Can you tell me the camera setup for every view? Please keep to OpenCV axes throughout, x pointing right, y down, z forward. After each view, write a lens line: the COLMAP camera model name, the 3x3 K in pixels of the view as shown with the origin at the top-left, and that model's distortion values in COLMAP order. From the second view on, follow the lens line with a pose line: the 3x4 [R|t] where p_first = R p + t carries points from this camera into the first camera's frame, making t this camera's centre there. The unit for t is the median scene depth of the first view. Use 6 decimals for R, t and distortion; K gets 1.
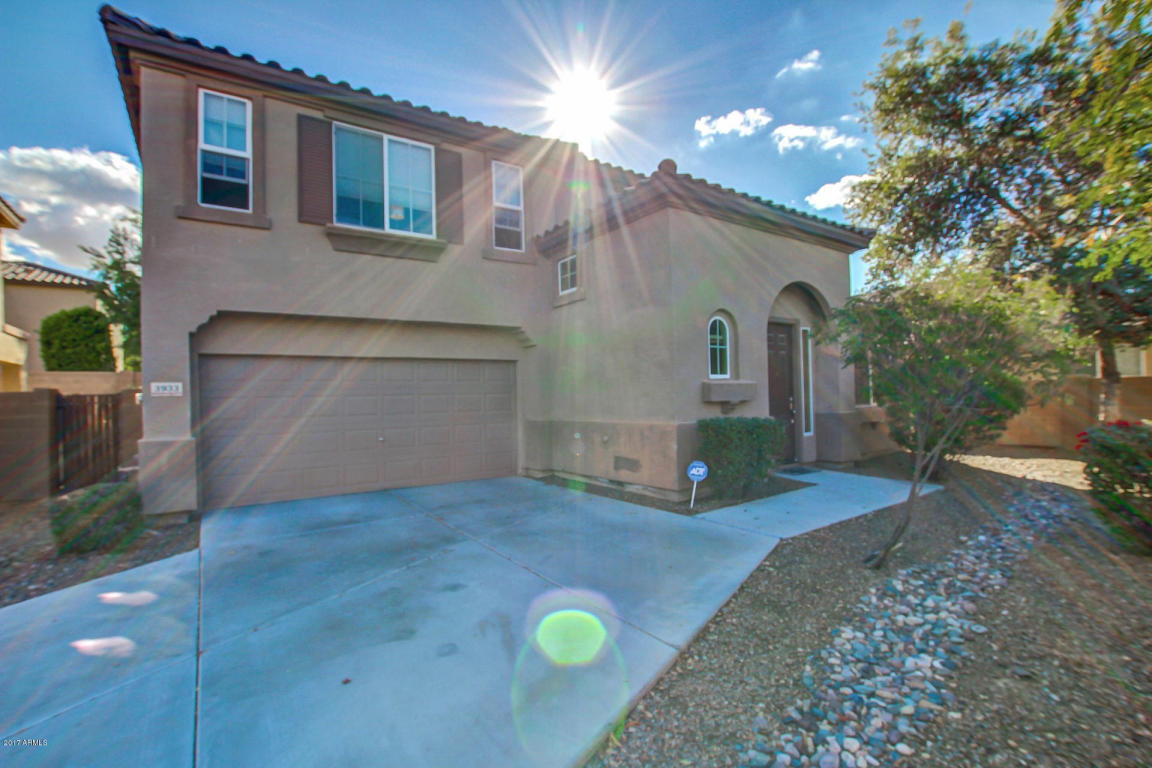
lens RADIAL K [[535.0, 0, 572.3], [0, 535.0, 390.1], [0, 0, 1]] dist [-0.030813, 0.003452]
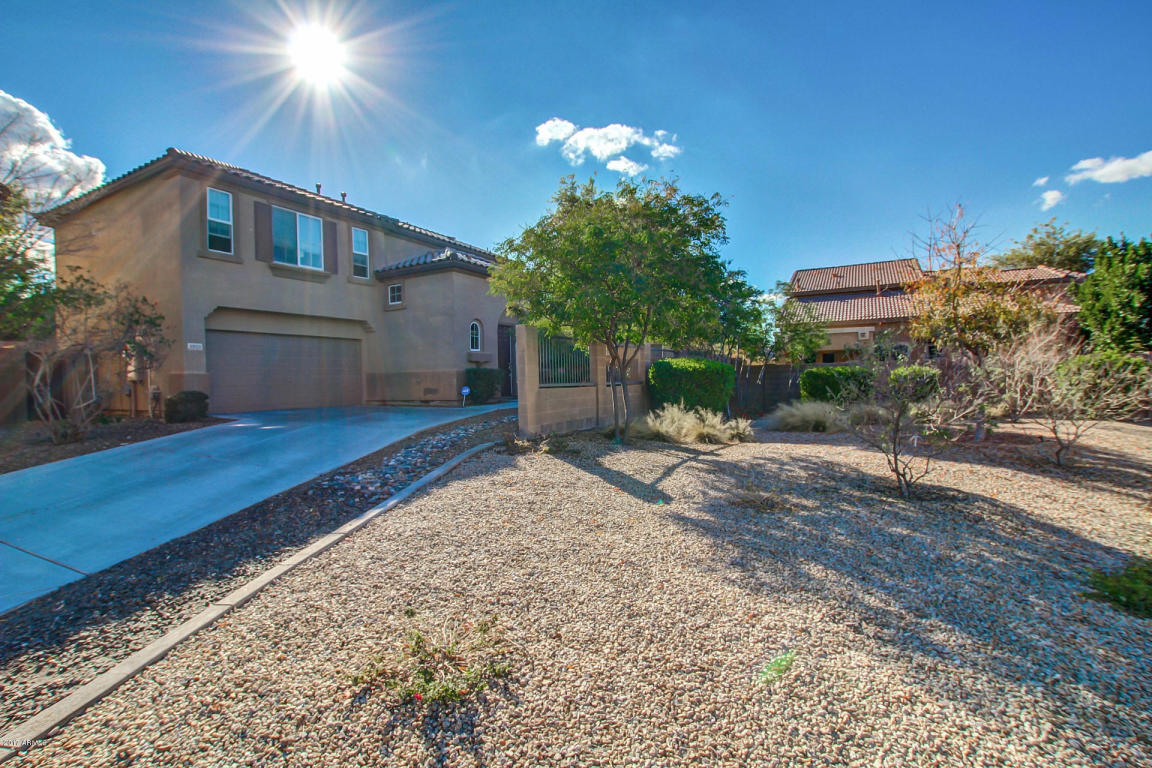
lens RADIAL K [[535.0, 0, 573.1], [0, 535.0, 387.9], [0, 0, 1]] dist [-0.030813, 0.003452]
pose [[0.898186, -0.004344, 0.439594, -0.322850], [-0.000417, 0.999942, 0.010733, 0.107980], [-0.439616, -0.009824, 0.898132, -1.126140]]
